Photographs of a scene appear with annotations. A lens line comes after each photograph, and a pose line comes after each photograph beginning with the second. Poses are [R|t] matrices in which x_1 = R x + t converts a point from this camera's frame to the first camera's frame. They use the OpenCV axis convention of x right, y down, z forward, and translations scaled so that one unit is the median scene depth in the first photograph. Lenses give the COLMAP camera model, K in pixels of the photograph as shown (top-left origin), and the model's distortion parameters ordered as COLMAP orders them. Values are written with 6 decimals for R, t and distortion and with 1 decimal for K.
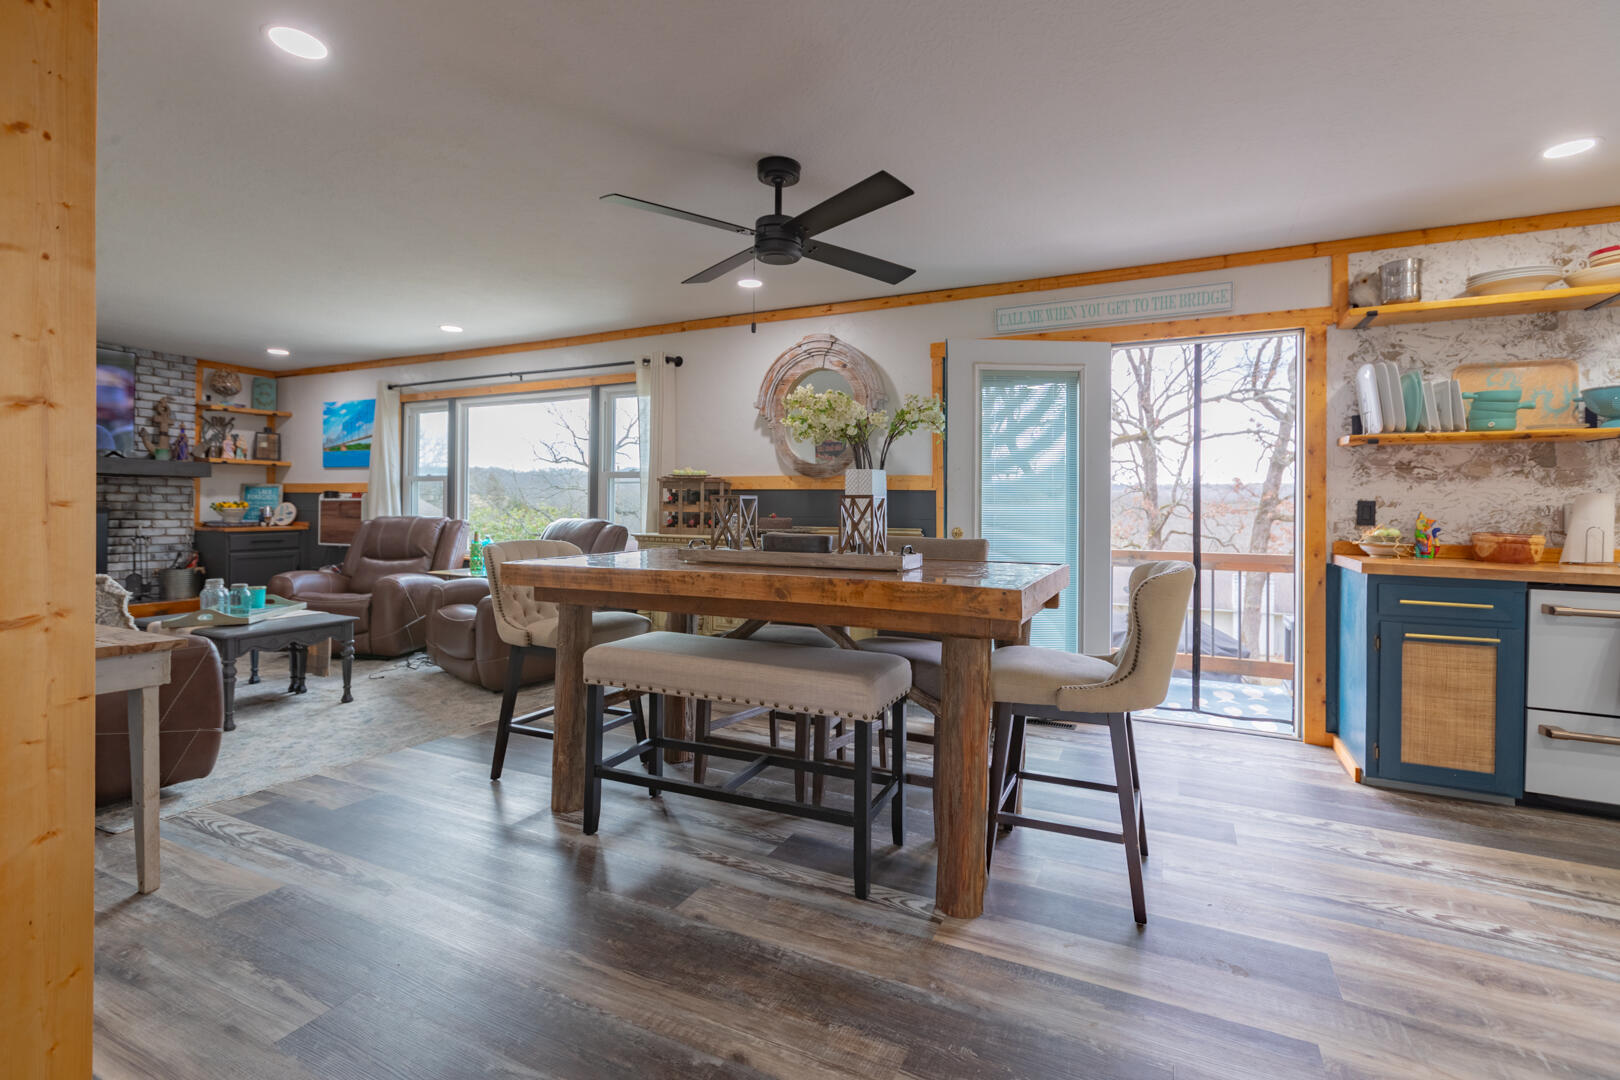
lens RADIAL K [[745.2, 0, 810.7], [0, 745.2, 509.3], [0, 0, 1]] dist [0.013545, -0.000173]
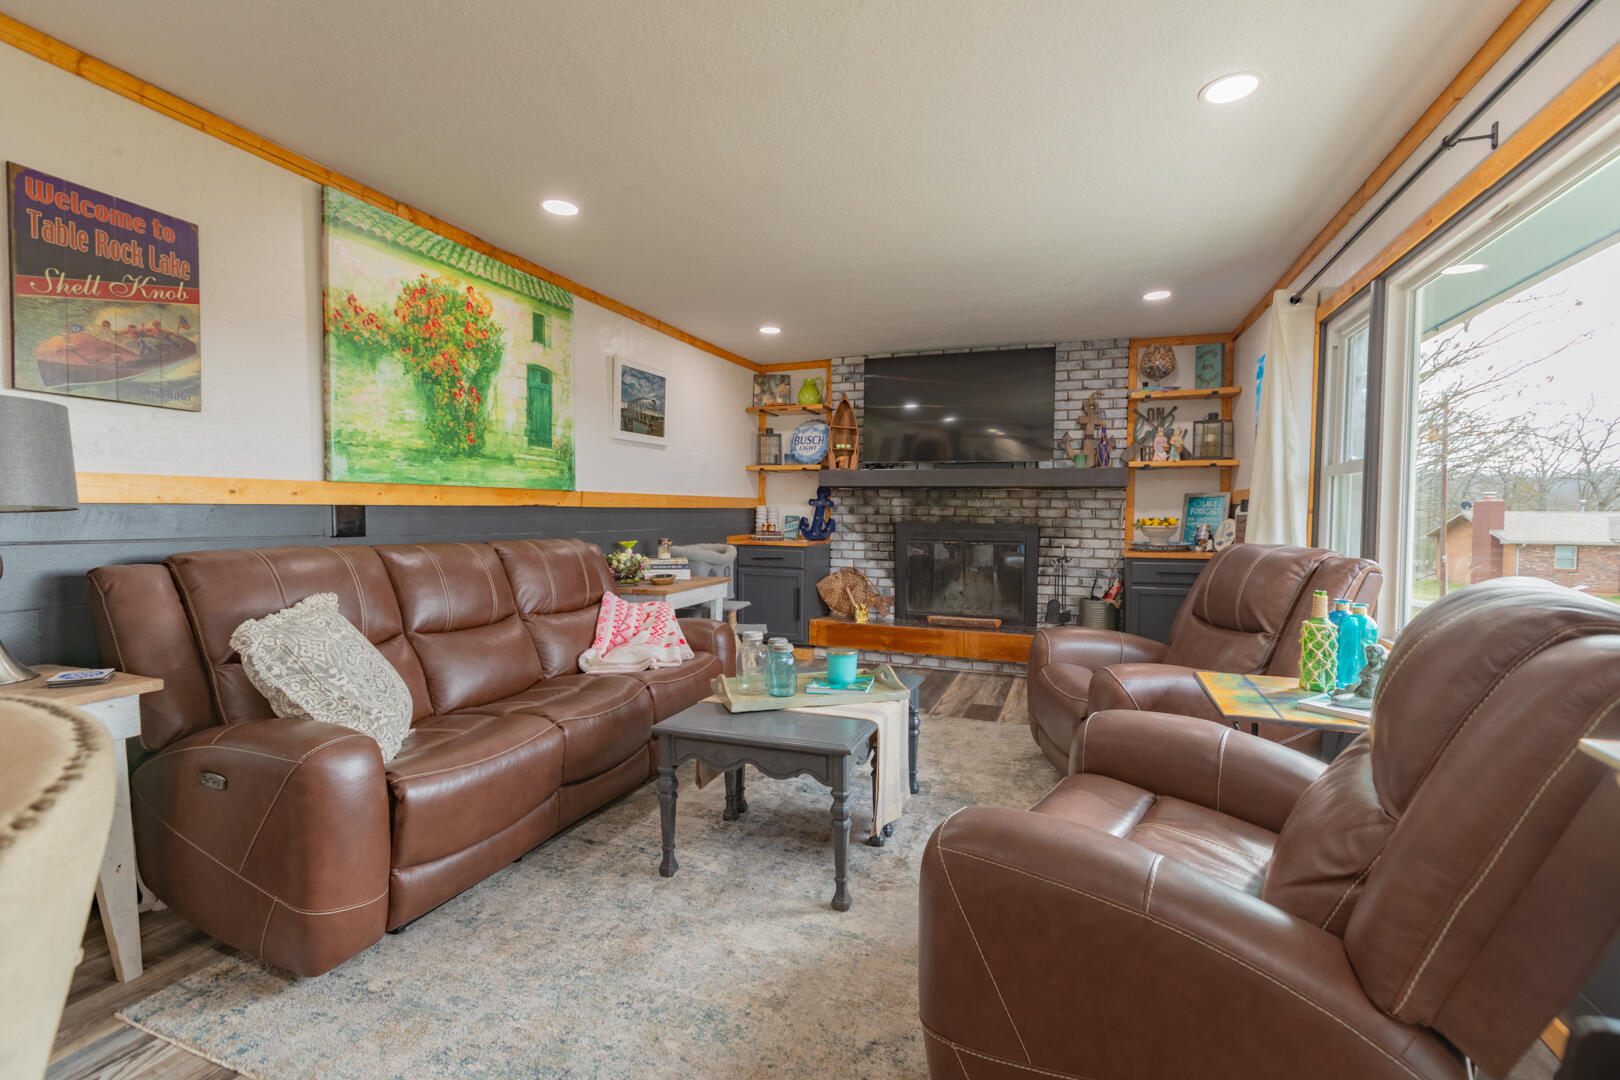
lens RADIAL K [[723.0, 0, 815.7], [0, 723.0, 538.3], [0, 0, 1]] dist [-0.000776, 0.000464]
pose [[0.117818, 0.026708, -0.992676, -0.091786], [-0.009444, 0.999623, 0.025774, -0.005109], [0.992990, 0.006338, 0.118026, 0.605024]]
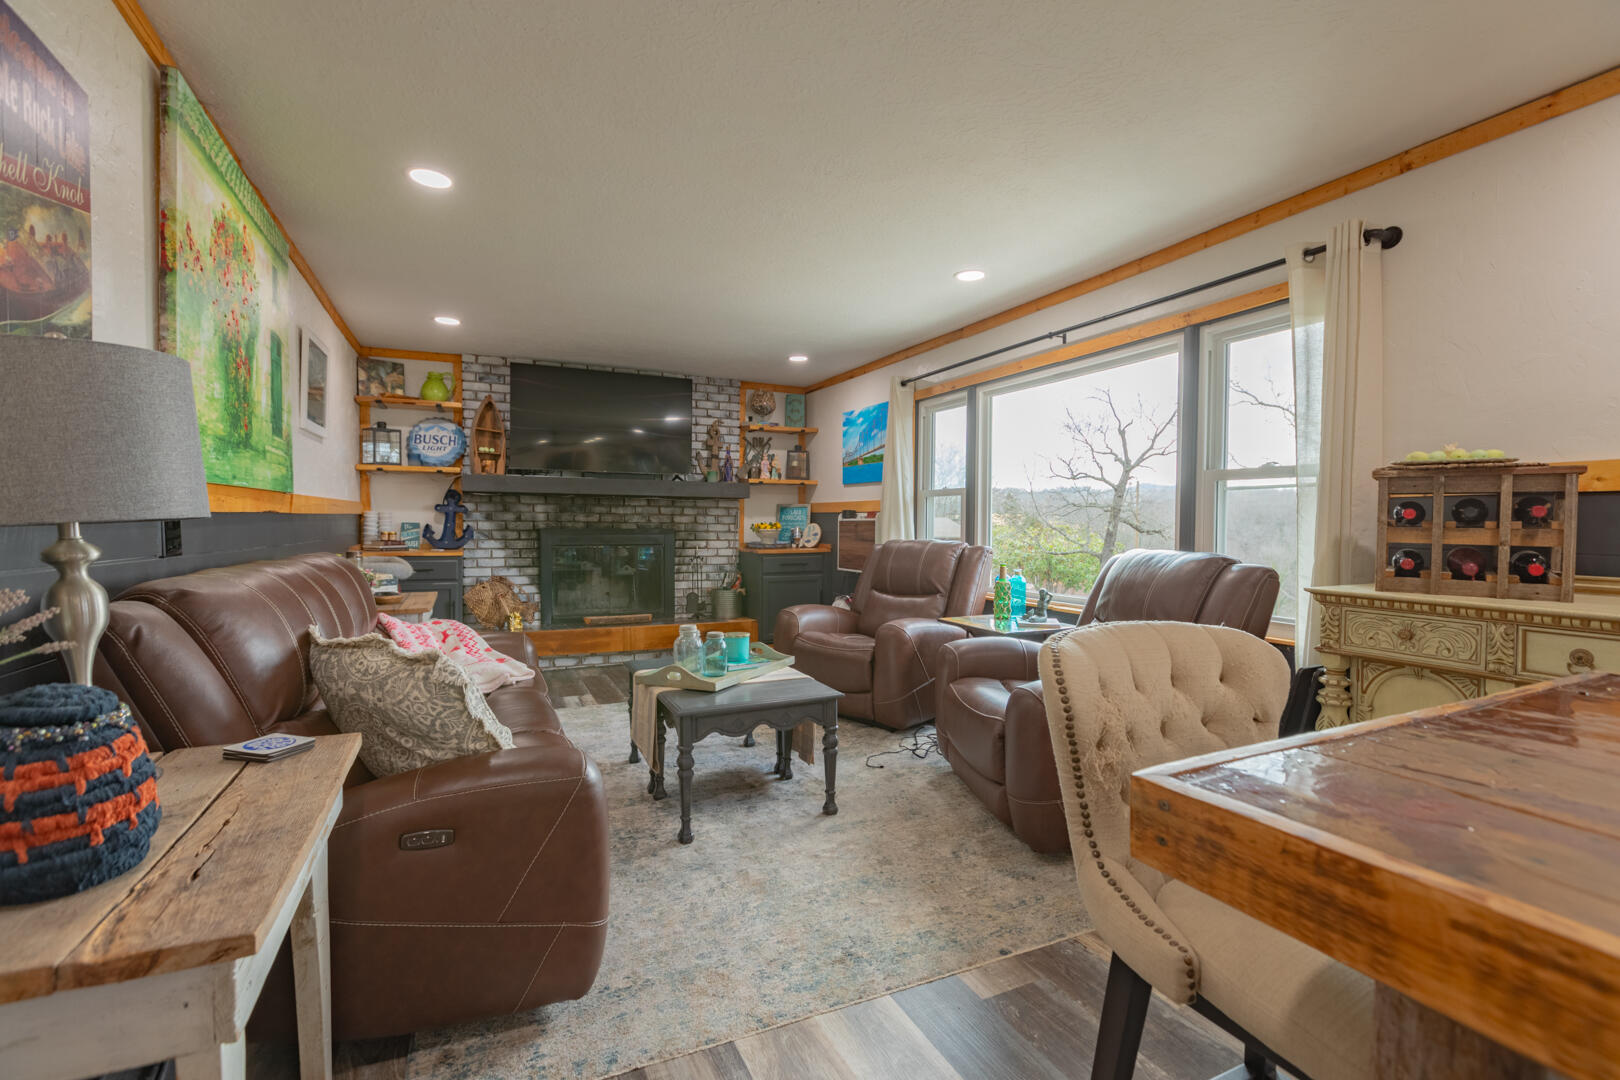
lens RADIAL K [[723.0, 0, 815.7], [0, 723.0, 538.3], [0, 0, 1]] dist [-0.000776, 0.000464]
pose [[0.788029, 0.009624, -0.615563, -0.145847], [0.000193, 0.999874, 0.015880, -0.004951], [0.615638, -0.012633, 0.787928, 0.310200]]
